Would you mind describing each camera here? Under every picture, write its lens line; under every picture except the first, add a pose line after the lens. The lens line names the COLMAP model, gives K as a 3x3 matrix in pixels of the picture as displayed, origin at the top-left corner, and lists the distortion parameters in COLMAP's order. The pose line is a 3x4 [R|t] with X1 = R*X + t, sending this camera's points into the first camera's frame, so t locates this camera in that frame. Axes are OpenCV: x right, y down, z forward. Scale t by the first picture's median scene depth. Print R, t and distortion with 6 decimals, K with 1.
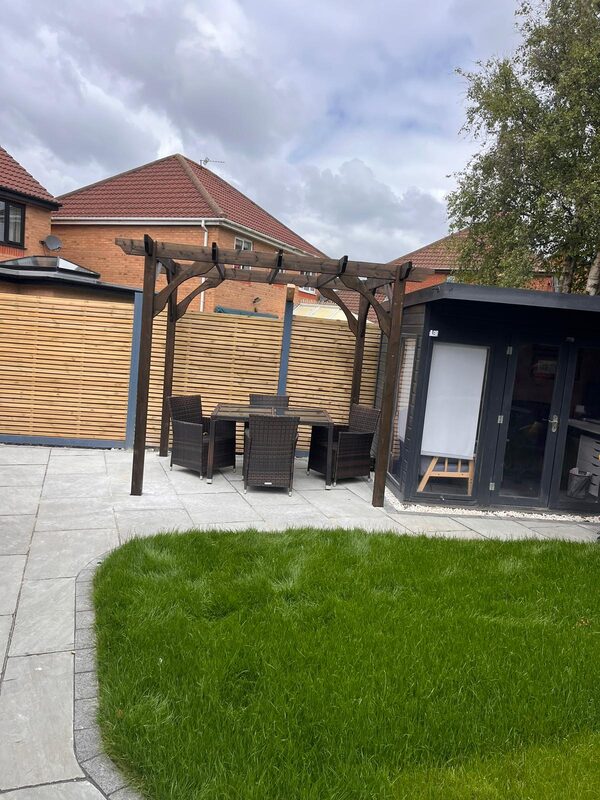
lens RADIAL K [[608.7, 0, 300.0], [0, 608.7, 400.0], [0, 0, 1]] dist [0.037712, -0.002885]
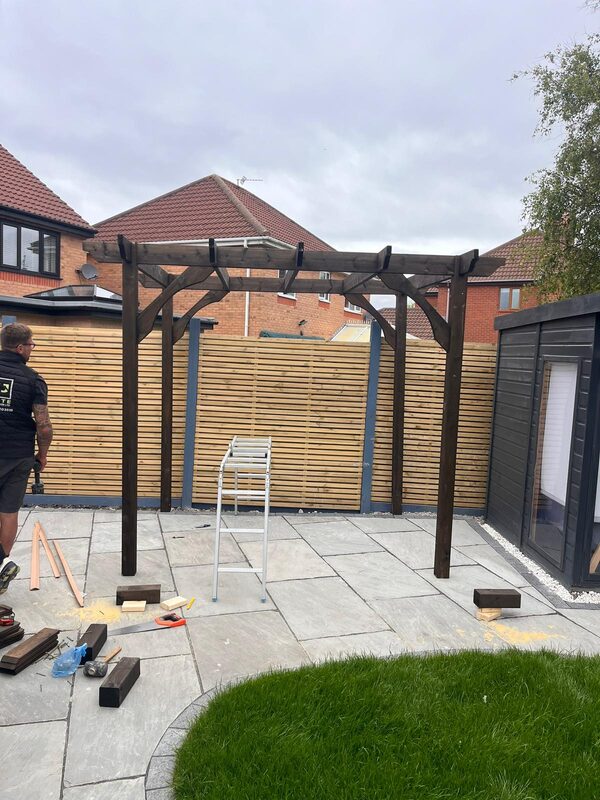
lens RADIAL K [[608.7, 0, 300.0], [0, 608.7, 400.0], [0, 0, 1]] dist [0.037712, -0.002885]
pose [[0.998045, -0.034539, -0.052087, -0.039956], [0.032711, 0.998832, -0.035567, -0.015165], [0.053254, 0.033793, 0.998009, 0.091770]]
